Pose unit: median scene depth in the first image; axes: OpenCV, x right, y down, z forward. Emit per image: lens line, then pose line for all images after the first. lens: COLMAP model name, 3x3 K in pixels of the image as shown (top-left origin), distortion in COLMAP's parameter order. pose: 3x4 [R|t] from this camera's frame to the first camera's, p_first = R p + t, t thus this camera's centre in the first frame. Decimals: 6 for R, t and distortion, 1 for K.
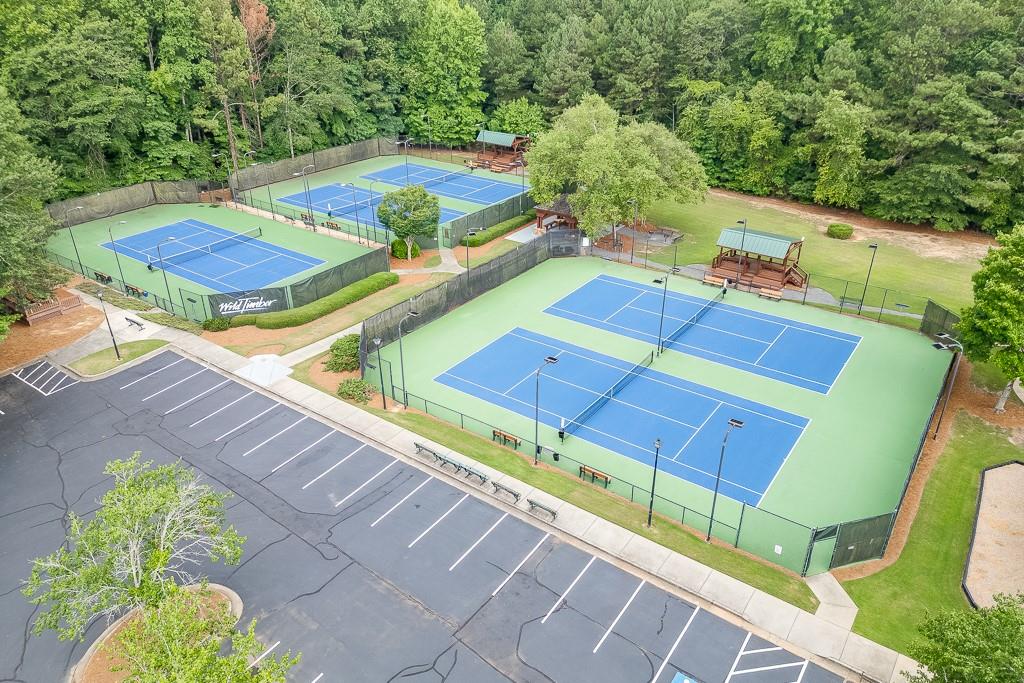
lens RADIAL K [[713.7, 0, 507.9], [0, 713.7, 345.8], [0, 0, 1]] dist [0.090032, -0.082480]
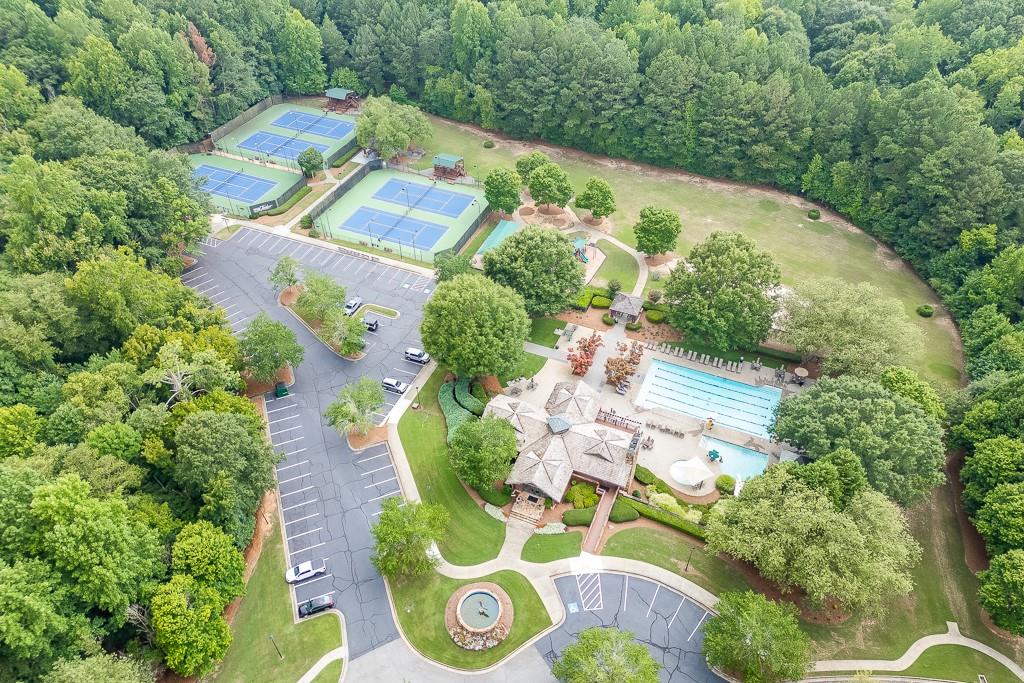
lens RADIAL K [[713.7, 0, 507.9], [0, 713.7, 345.8], [0, 0, 1]] dist [0.090032, -0.082480]
pose [[0.975427, -0.150429, 0.160979, 0.030938], [0.104783, 0.959454, 0.261663, -0.154794], [-0.193814, -0.238365, 0.951640, -1.724781]]
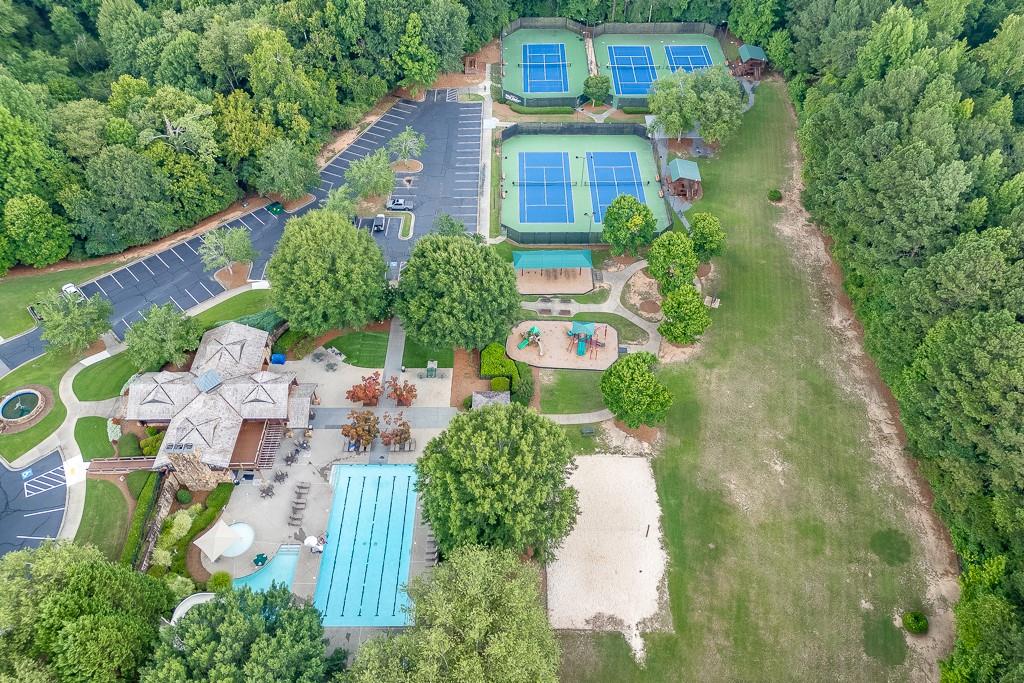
lens RADIAL K [[713.7, 0, 507.9], [0, 713.7, 345.8], [0, 0, 1]] dist [0.090032, -0.082480]
pose [[0.584967, 0.613870, -0.530073, 1.449054], [-0.382511, 0.785117, 0.487110, -0.563786], [0.715192, -0.082185, 0.694080, -0.869862]]
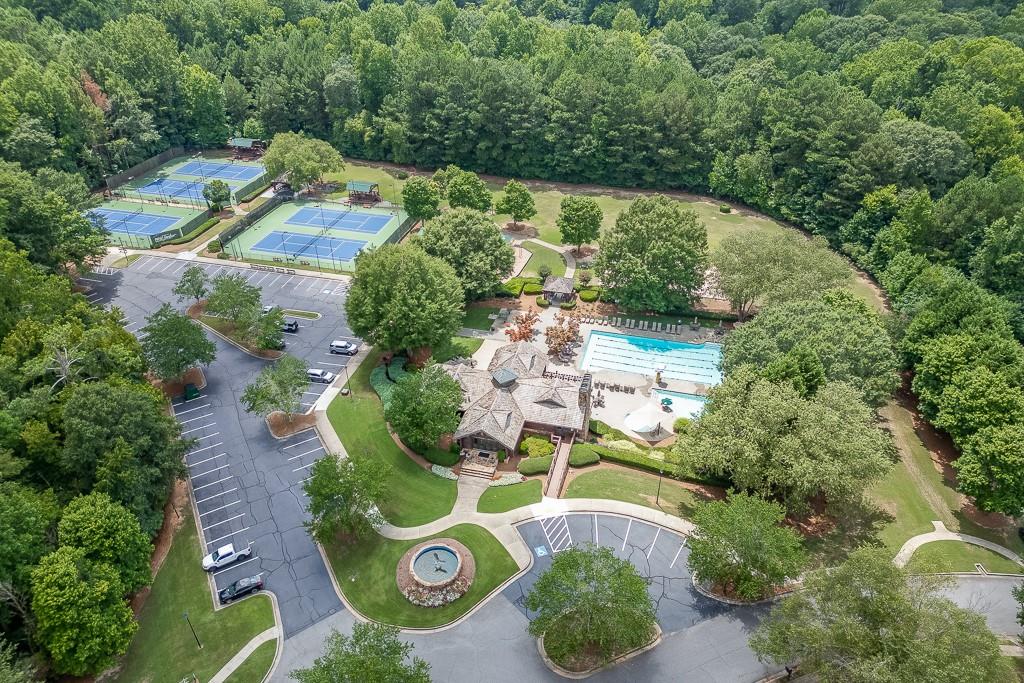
lens RADIAL K [[713.7, 0, 507.9], [0, 713.7, 345.8], [0, 0, 1]] dist [0.090032, -0.082480]
pose [[0.935070, -0.202183, 0.291147, -0.037629], [0.173243, 0.977263, 0.122245, 0.194147], [-0.309243, -0.063868, 0.948836, -1.676635]]
